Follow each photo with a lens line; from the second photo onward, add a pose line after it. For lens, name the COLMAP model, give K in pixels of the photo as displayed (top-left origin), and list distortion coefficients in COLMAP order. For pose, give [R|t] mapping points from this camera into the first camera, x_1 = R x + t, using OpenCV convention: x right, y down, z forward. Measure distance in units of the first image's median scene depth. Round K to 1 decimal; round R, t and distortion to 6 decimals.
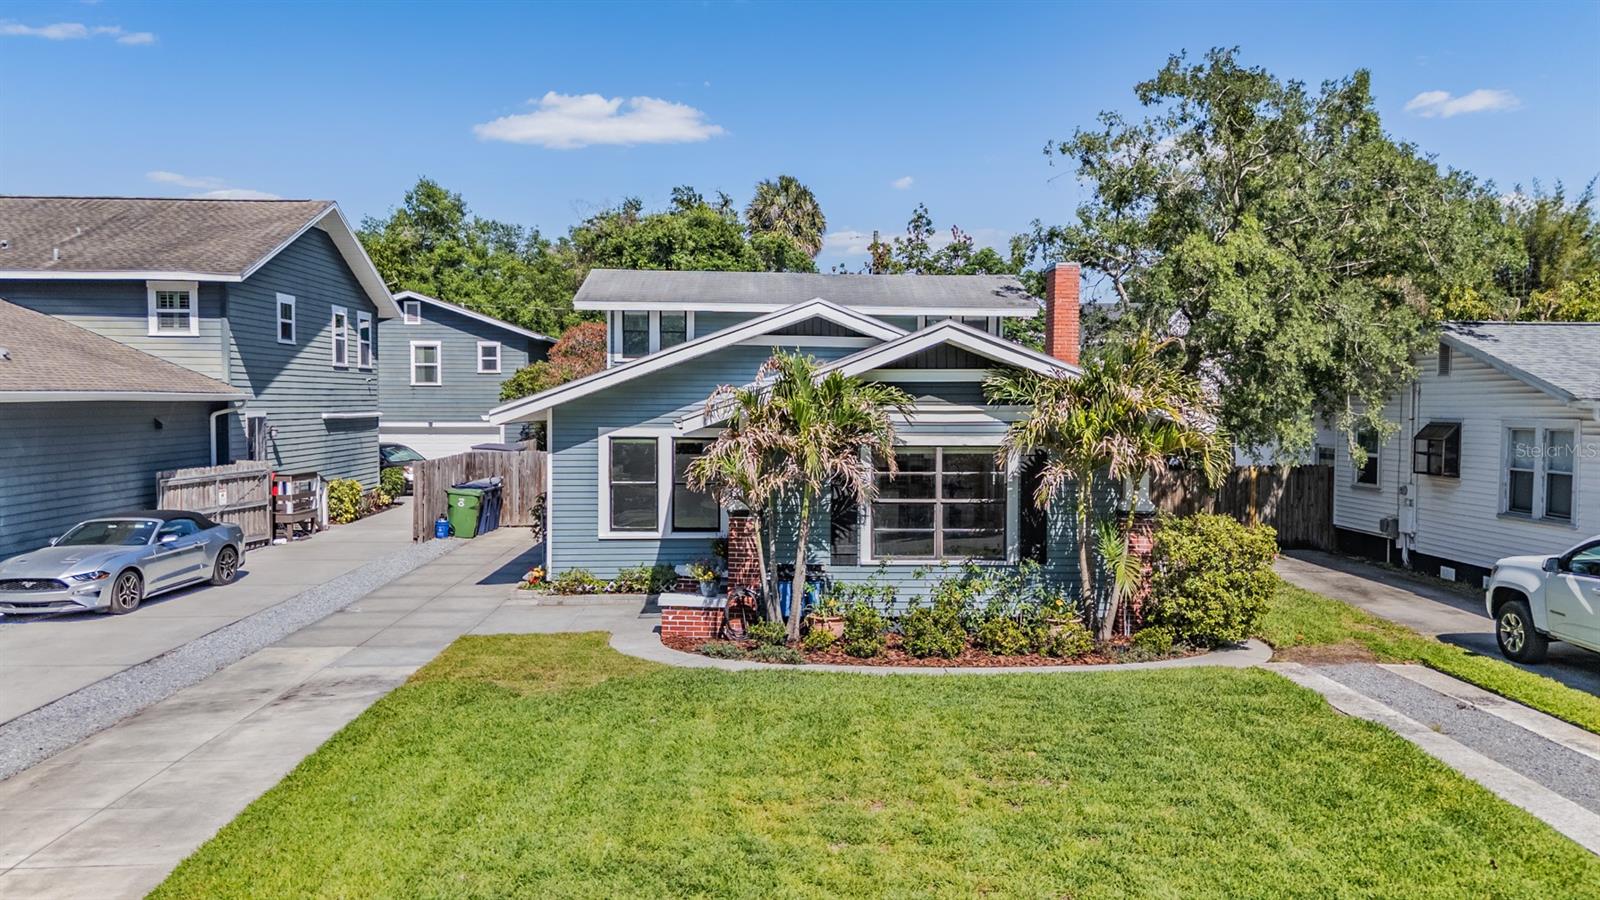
lens RADIAL K [[1177.8, 0, 804.3], [0, 1177.8, 458.5], [0, 0, 1]] dist [0.078178, -0.084197]
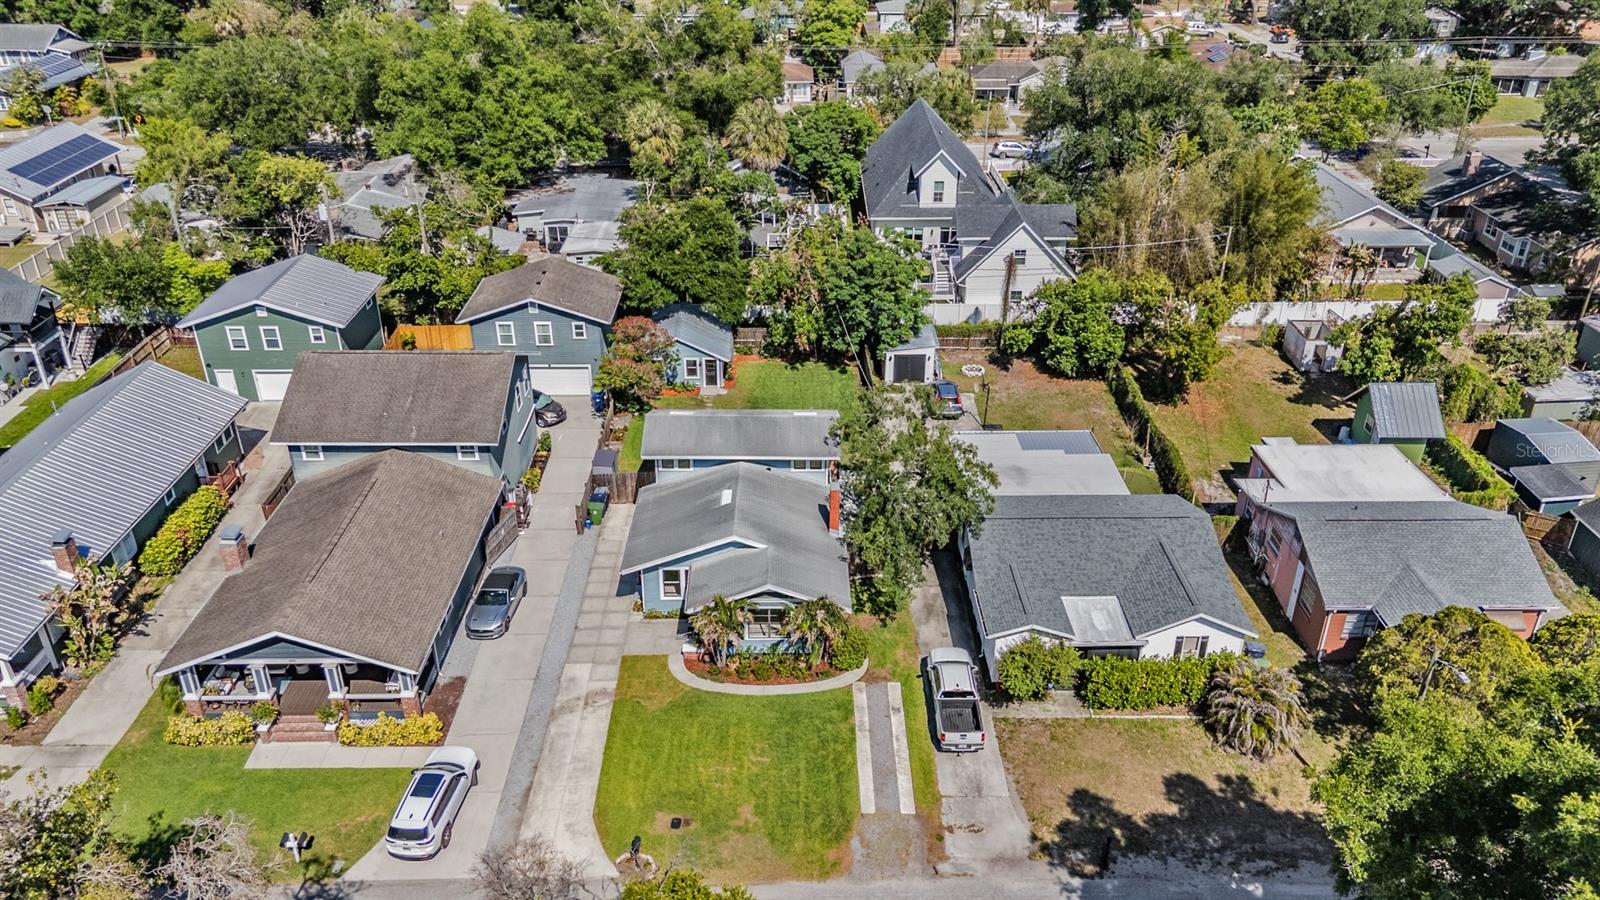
lens RADIAL K [[1177.8, 0, 799.6], [0, 1177.8, 458.1], [0, 0, 1]] dist [0.078178, -0.084197]
pose [[0.999579, 0.006158, -0.028369, 0.280352], [0.006842, 0.899733, 0.436387, -1.730290], [0.028212, -0.436398, 0.899312, -1.639302]]
